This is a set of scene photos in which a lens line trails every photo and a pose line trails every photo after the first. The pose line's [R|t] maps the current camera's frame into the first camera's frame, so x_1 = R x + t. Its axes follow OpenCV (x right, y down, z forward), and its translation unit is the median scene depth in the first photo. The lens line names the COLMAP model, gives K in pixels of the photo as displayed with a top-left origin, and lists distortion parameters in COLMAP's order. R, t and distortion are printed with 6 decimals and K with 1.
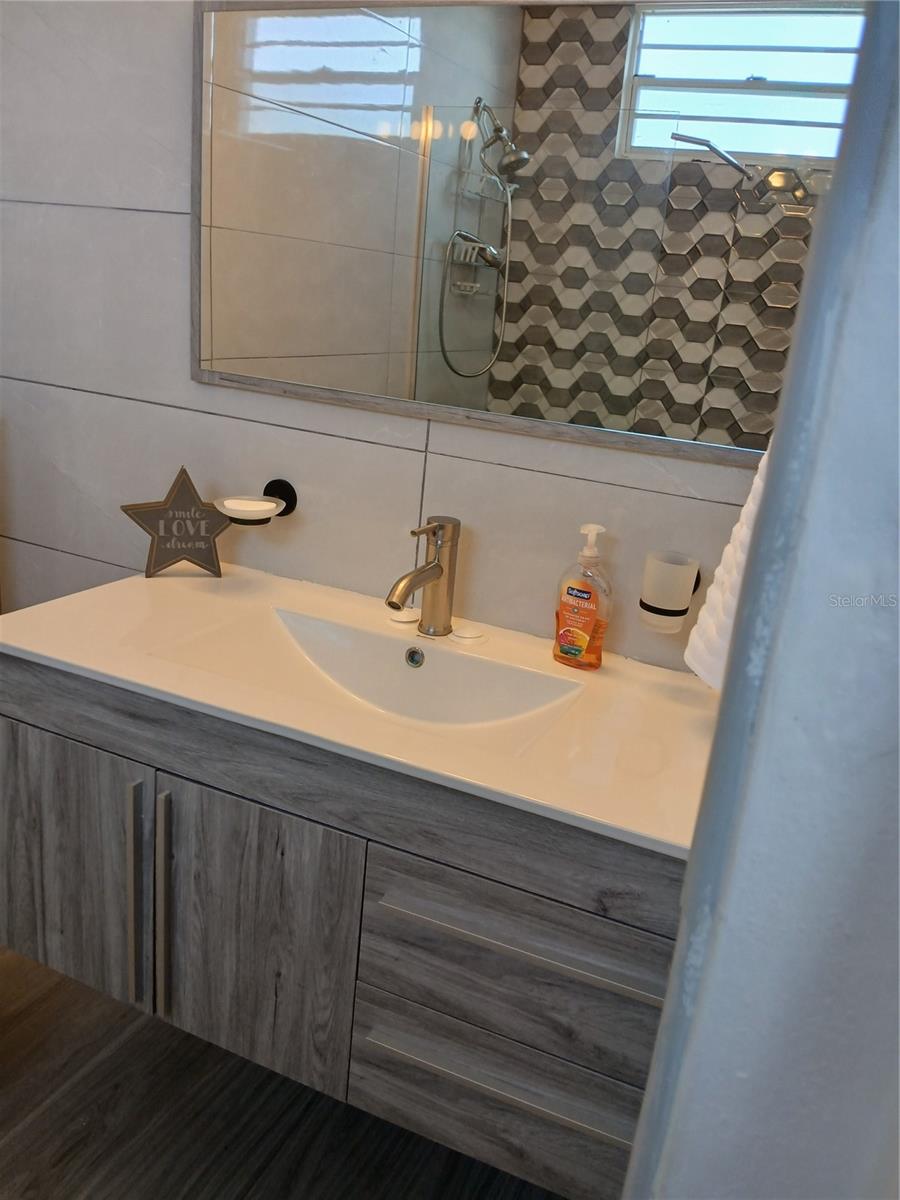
lens RADIAL K [[955.8, 0, 450.5], [0, 955.8, 624.8], [0, 0, 1]] dist [0.076715, -0.190066]
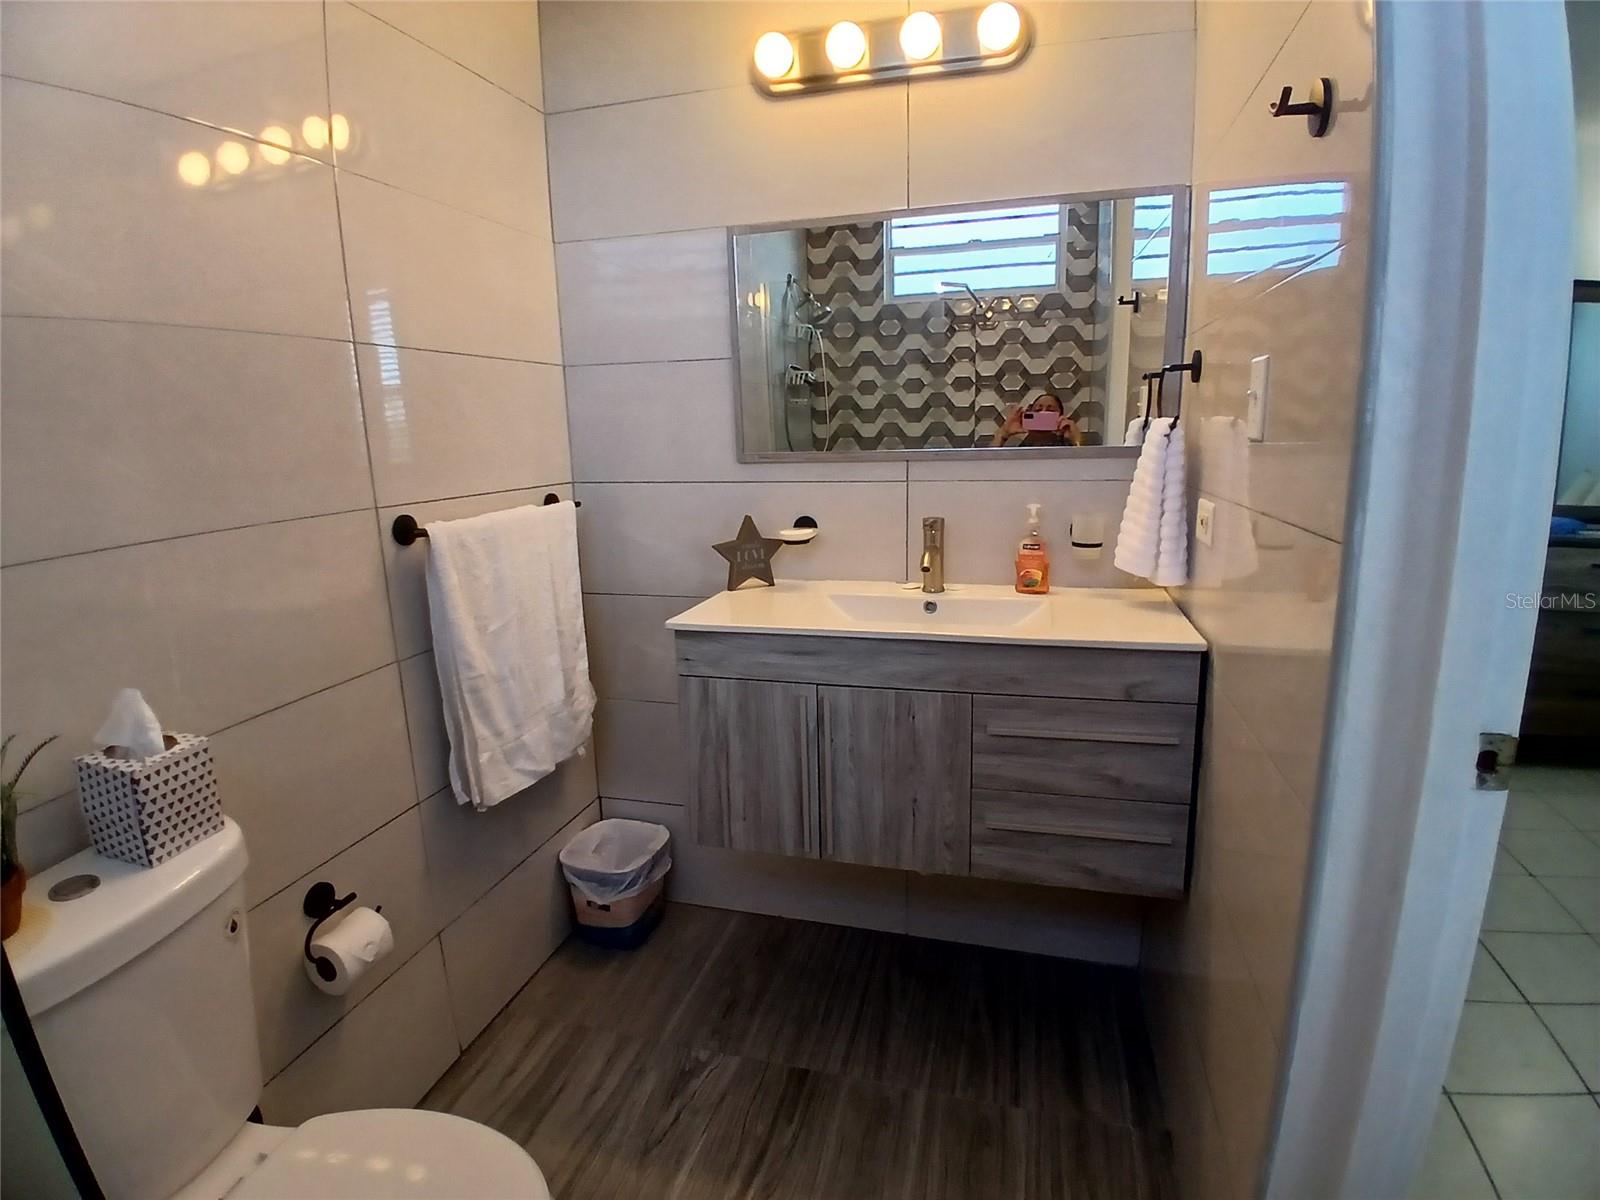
lens RADIAL K [[795.8, 0, 806.3], [0, 795.8, 588.7], [0, 0, 1]] dist [0.005496, -0.040726]
pose [[0.981227, -0.150027, 0.121184, -0.347812], [0.163806, 0.979988, -0.113096, 0.106382], [-0.101792, 0.130823, 0.986166, -0.238514]]
